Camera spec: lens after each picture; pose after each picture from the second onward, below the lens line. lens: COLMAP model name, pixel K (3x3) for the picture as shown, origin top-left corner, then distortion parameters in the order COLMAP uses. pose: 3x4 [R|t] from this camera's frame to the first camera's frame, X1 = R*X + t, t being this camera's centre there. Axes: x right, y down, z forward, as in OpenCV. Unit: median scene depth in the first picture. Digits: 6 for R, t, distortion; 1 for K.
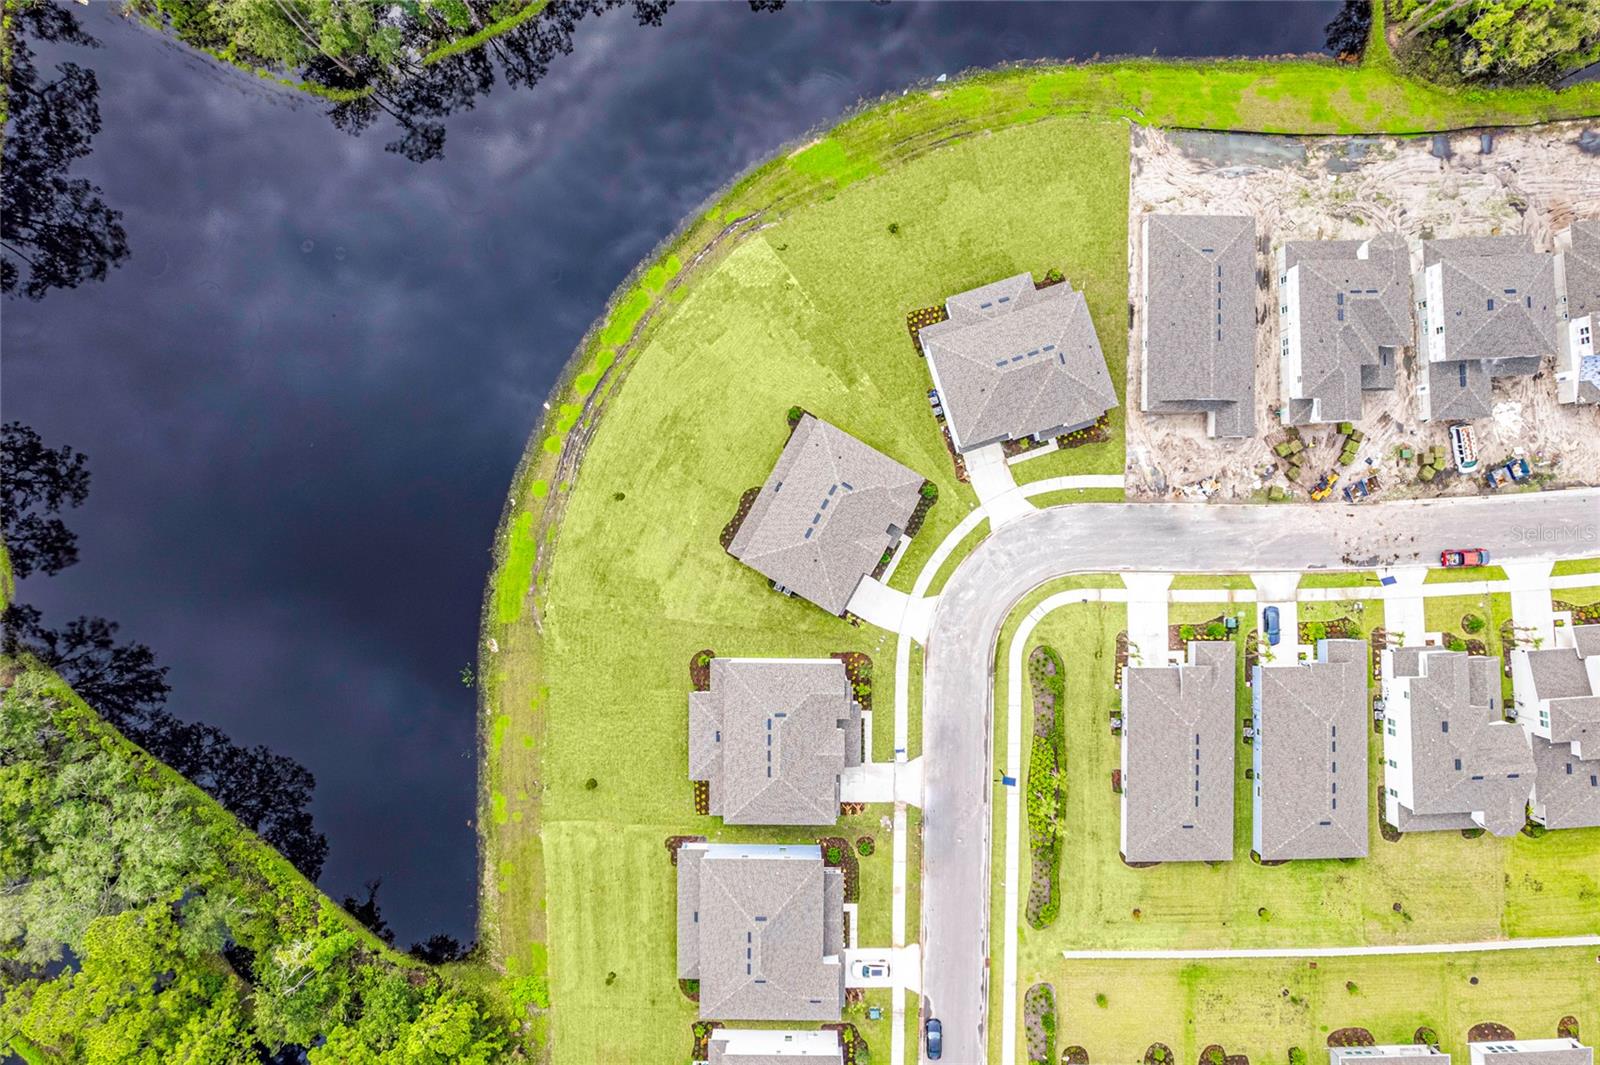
lens RADIAL K [[1227.9, 0, 795.4], [0, 1227.9, 527.3], [0, 0, 1]] dist [-0.054277, 0.035760]
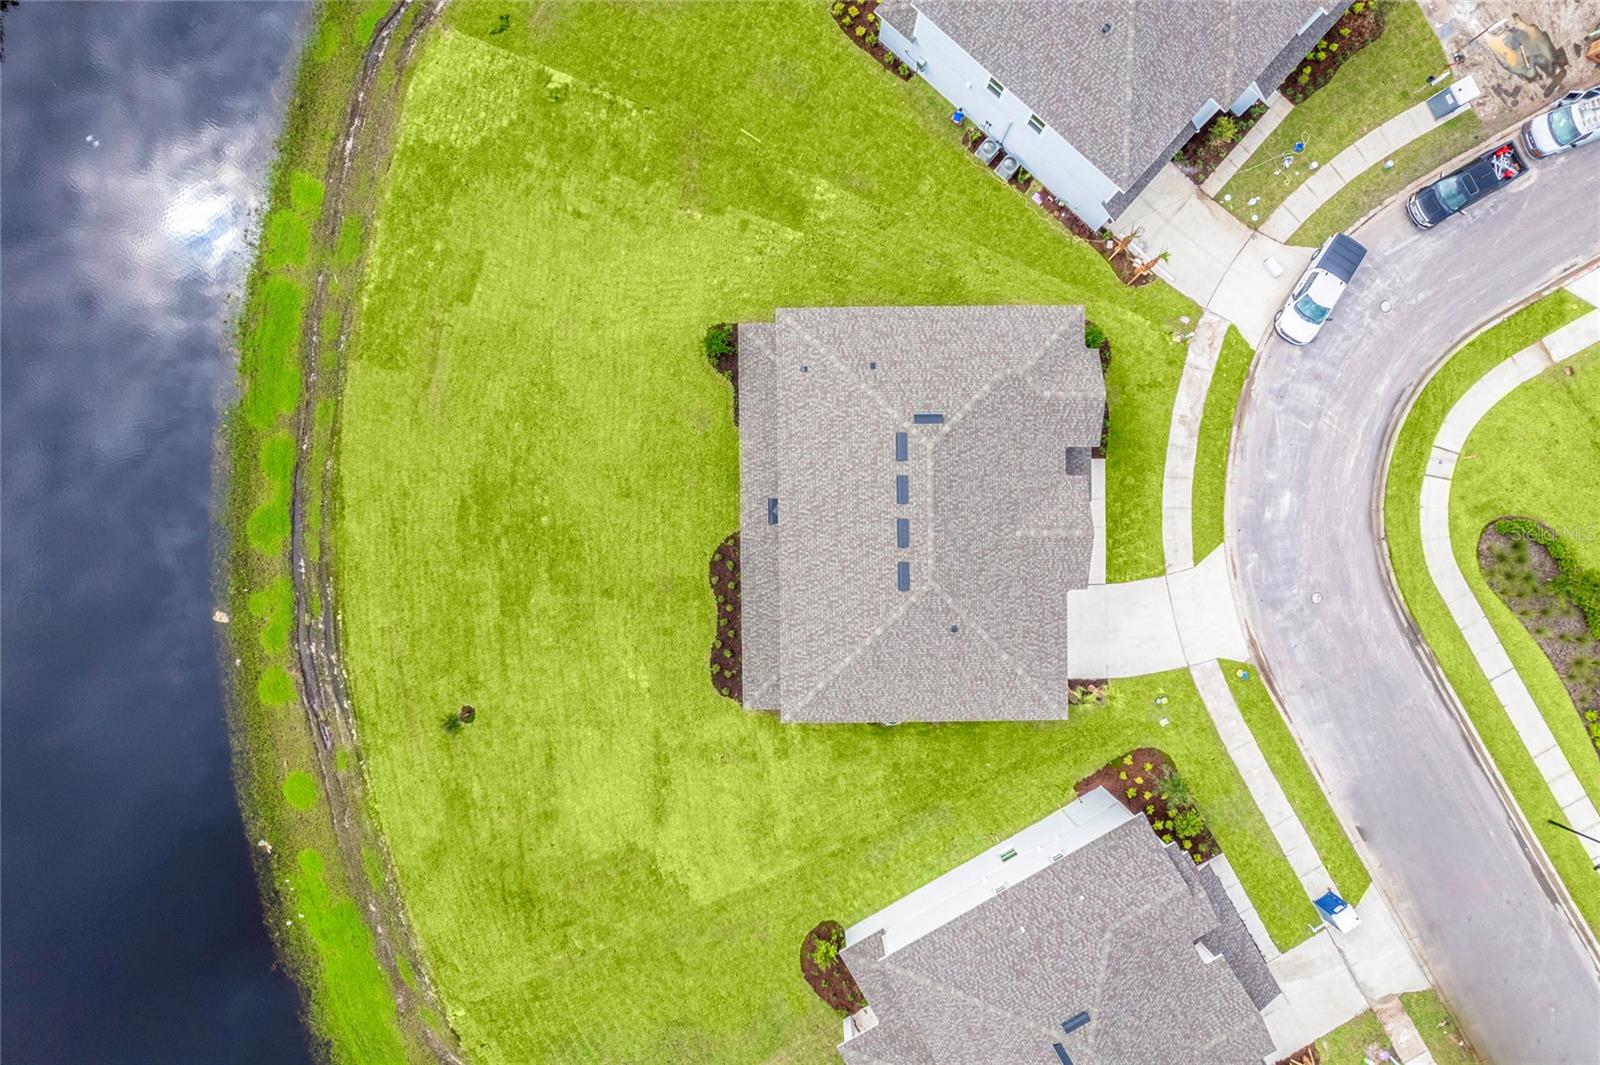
lens RADIAL K [[1227.9, 0, 810.7], [0, 1227.9, 536.9], [0, 0, 1]] dist [-0.054277, 0.035760]
pose [[0.864524, -0.502537, 0.007350, -0.009909], [0.502508, 0.864555, 0.005515, -0.020900], [-0.009126, -0.001074, 0.999958, 0.575822]]
